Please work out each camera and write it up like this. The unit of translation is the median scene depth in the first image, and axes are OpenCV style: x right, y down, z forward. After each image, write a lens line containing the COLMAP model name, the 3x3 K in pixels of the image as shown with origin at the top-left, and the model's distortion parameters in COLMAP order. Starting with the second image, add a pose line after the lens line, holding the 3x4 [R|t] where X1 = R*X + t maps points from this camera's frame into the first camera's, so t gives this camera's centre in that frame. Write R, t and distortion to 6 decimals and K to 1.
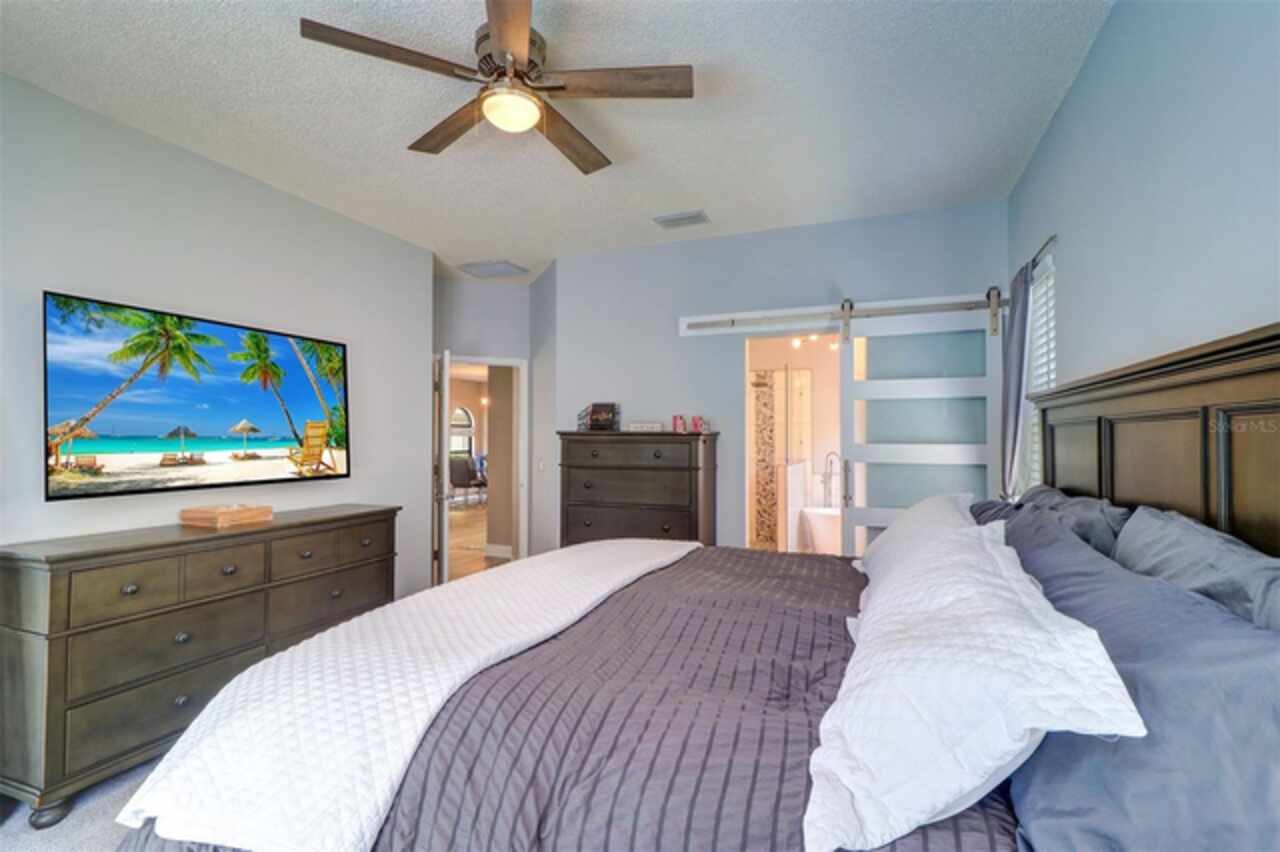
lens RADIAL K [[598.0, 0, 648.0], [0, 598.0, 426.6], [0, 0, 1]] dist [0.000354, -0.000165]
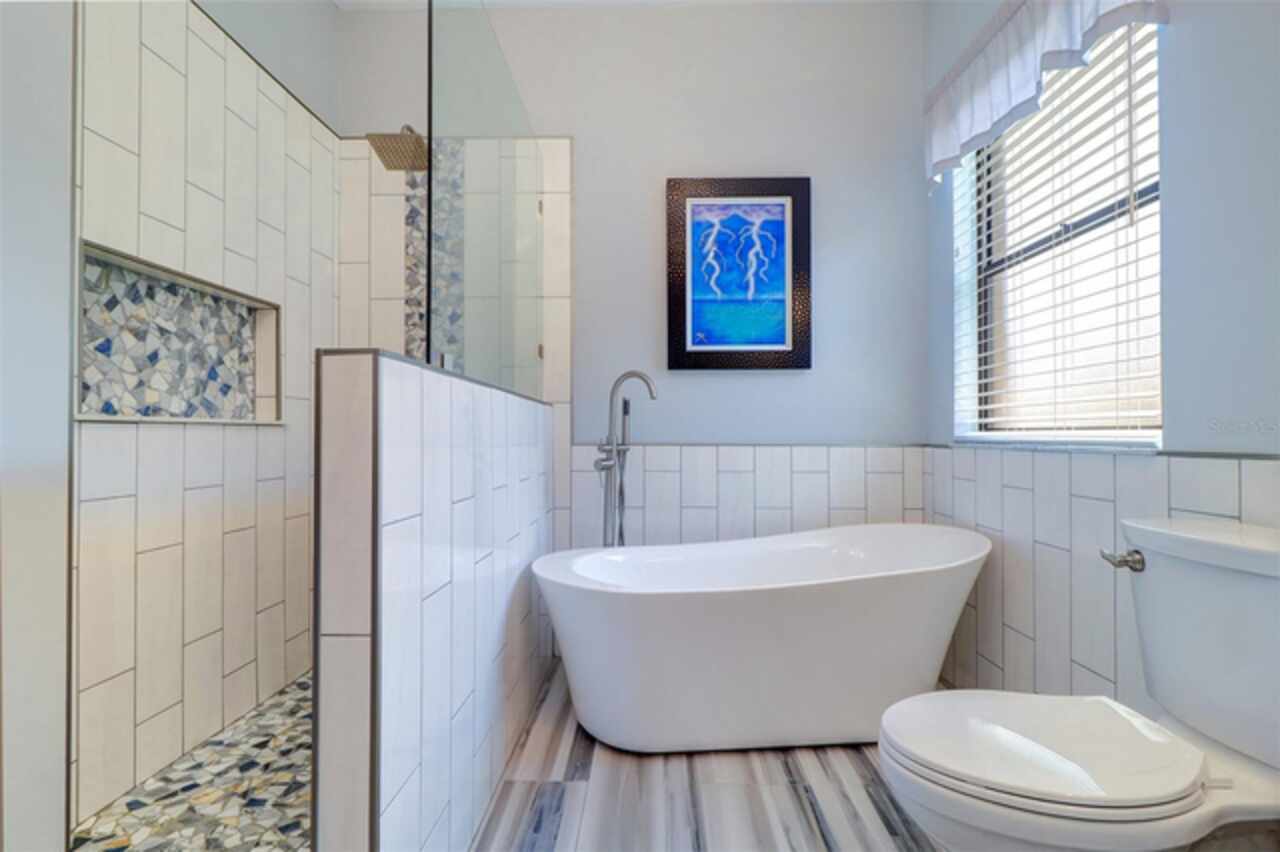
lens RADIAL K [[598.0, 0, 648.0], [0, 598.0, 426.6], [0, 0, 1]] dist [0.000354, -0.000165]
pose [[0.940692, 0.002413, 0.339252, 0.199256], [-0.007347, 0.999885, 0.013261, 0.064091], [-0.339181, -0.014968, 0.940602, 0.663398]]
